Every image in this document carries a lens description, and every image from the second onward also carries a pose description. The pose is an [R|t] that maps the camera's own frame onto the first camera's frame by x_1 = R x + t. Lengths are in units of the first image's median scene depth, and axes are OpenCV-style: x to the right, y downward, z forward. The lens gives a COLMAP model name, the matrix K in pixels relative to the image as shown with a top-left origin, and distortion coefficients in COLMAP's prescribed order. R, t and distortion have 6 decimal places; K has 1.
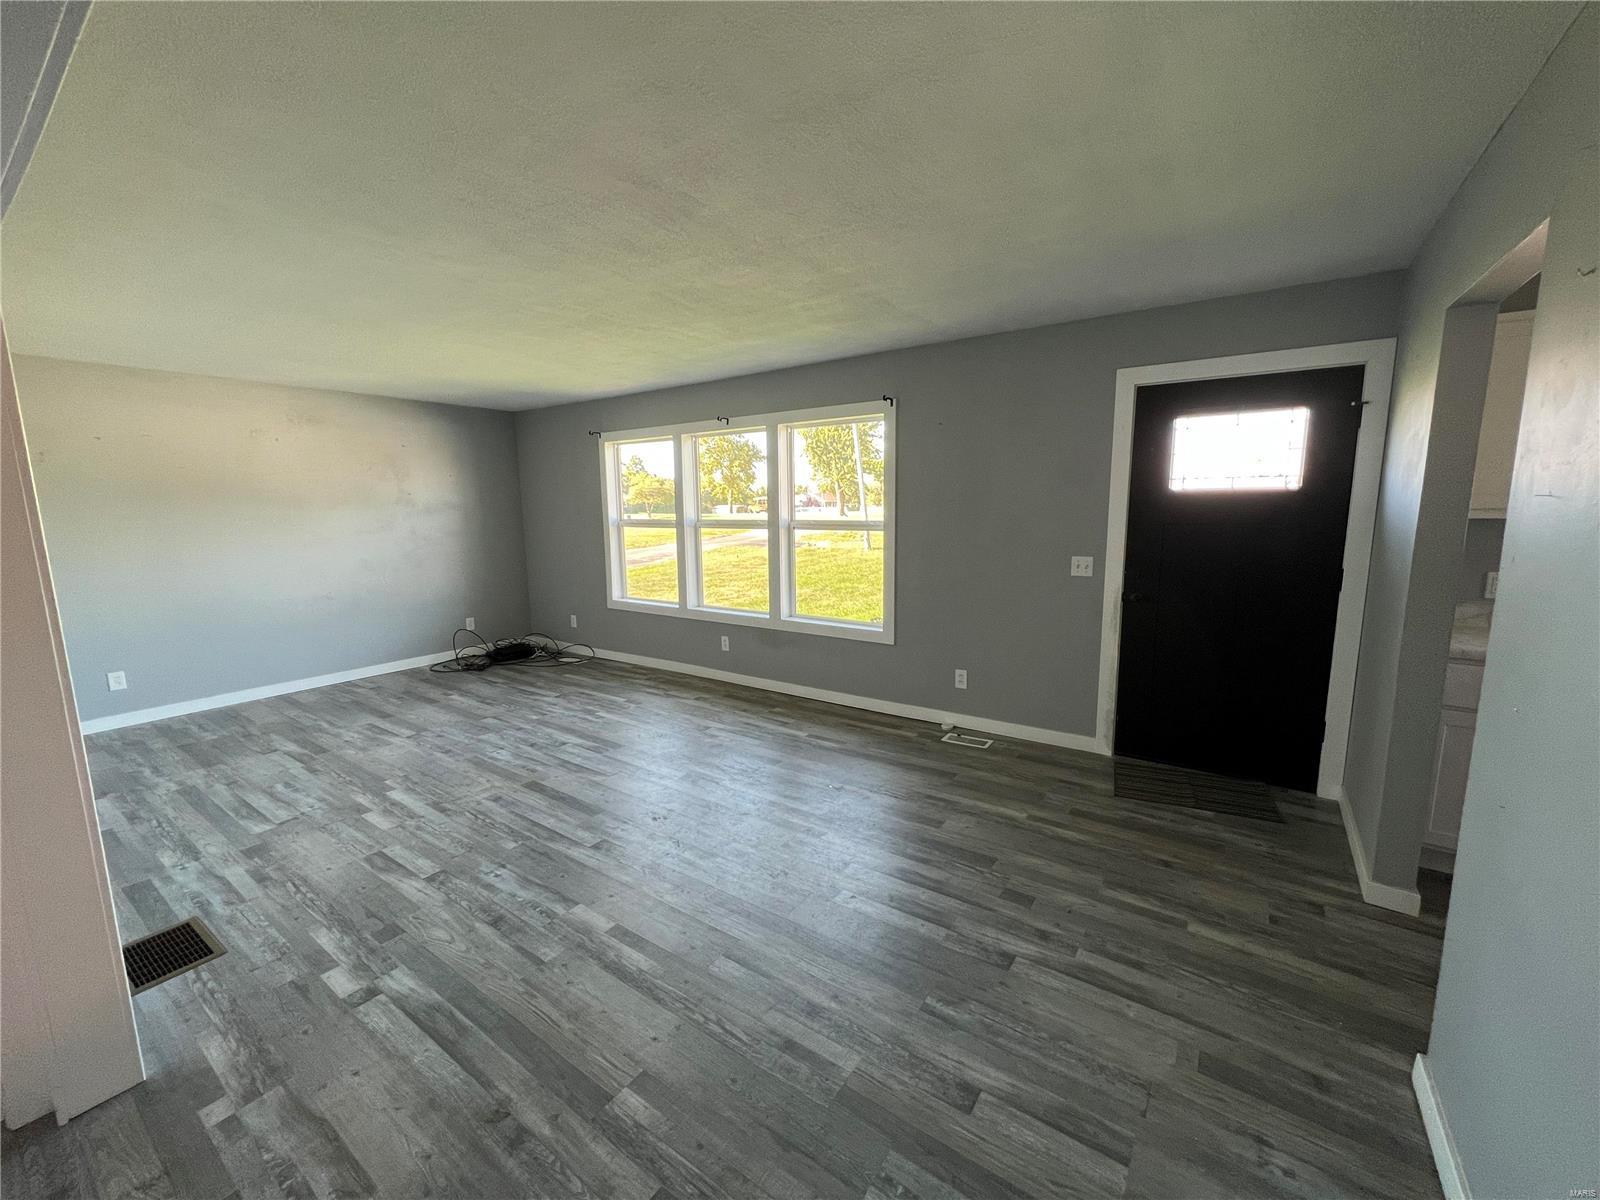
lens RADIAL K [[638.9, 0, 802.9], [0, 638.9, 600.3], [0, 0, 1]] dist [-0.002752, -0.000057]
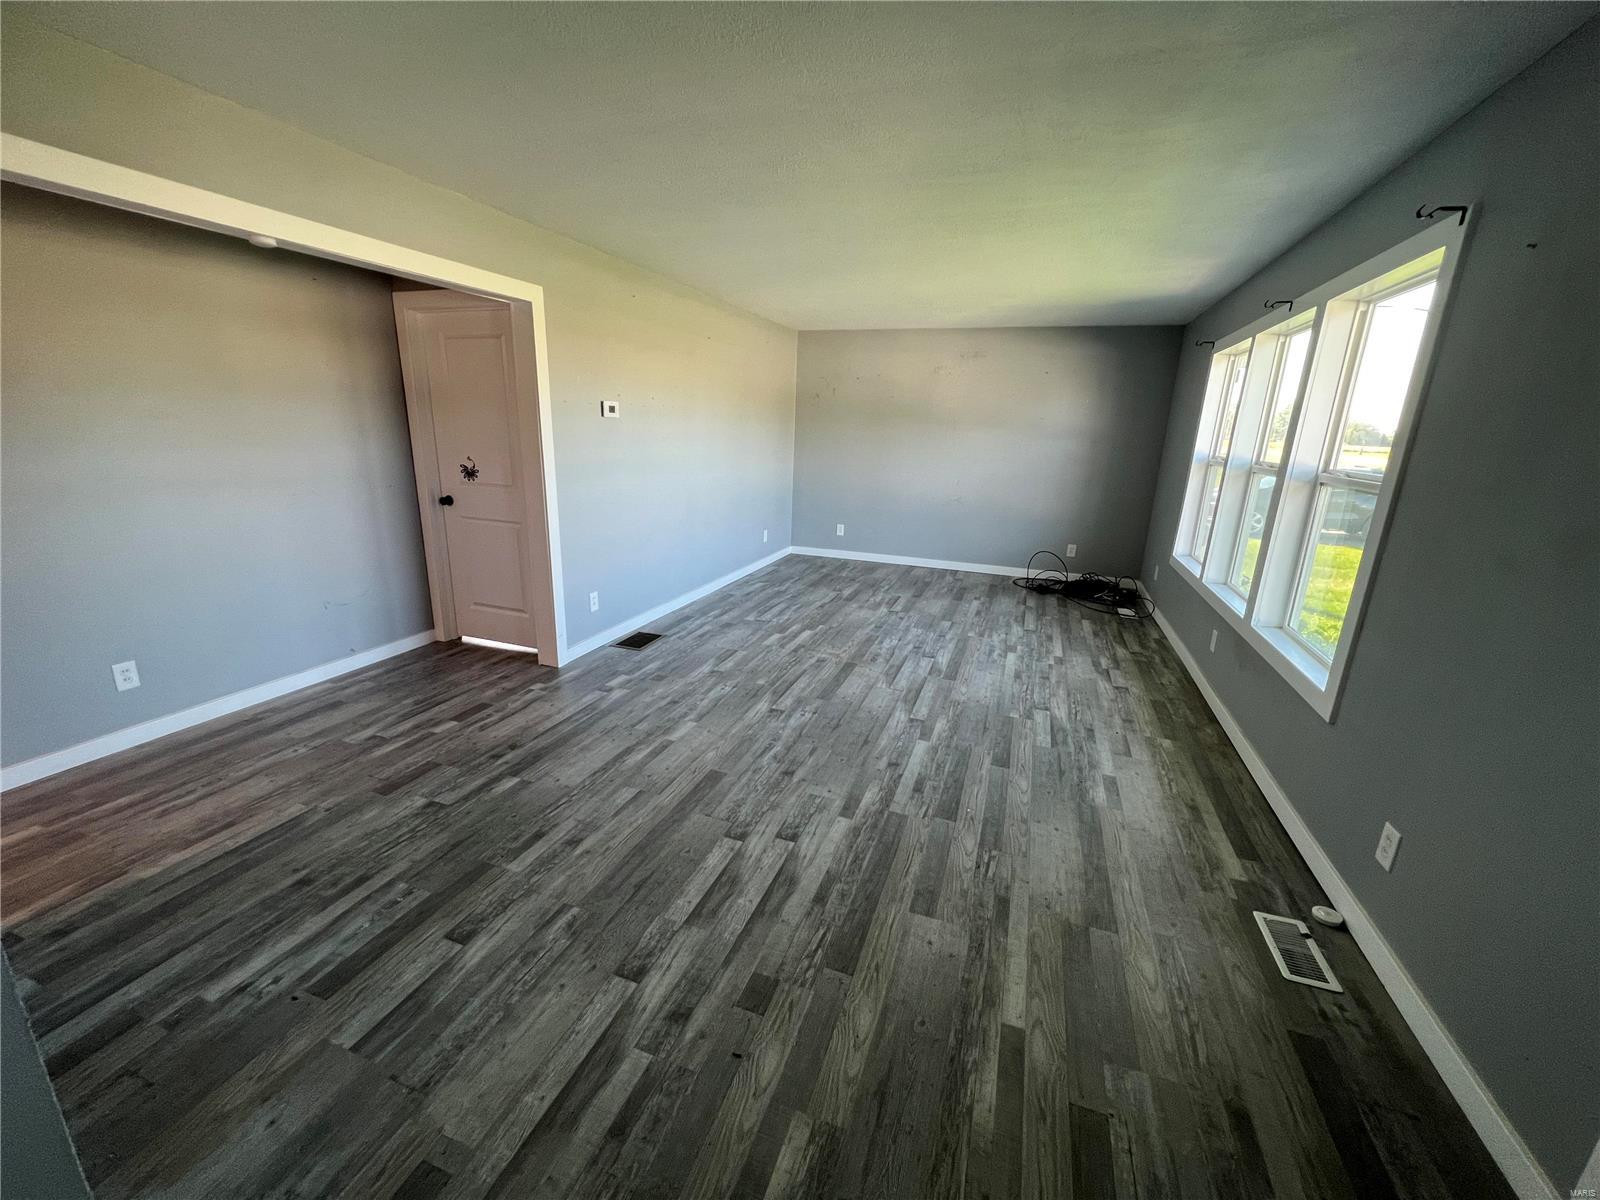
lens RADIAL K [[638.9, 0, 803.0], [0, 638.9, 603.1], [0, 0, 1]] dist [-0.002752, -0.000057]
pose [[0.256866, 0.280144, -0.924954, 0.647999], [-0.182712, 0.953883, 0.238166, -0.091911], [0.949018, 0.107823, 0.296206, 0.580131]]
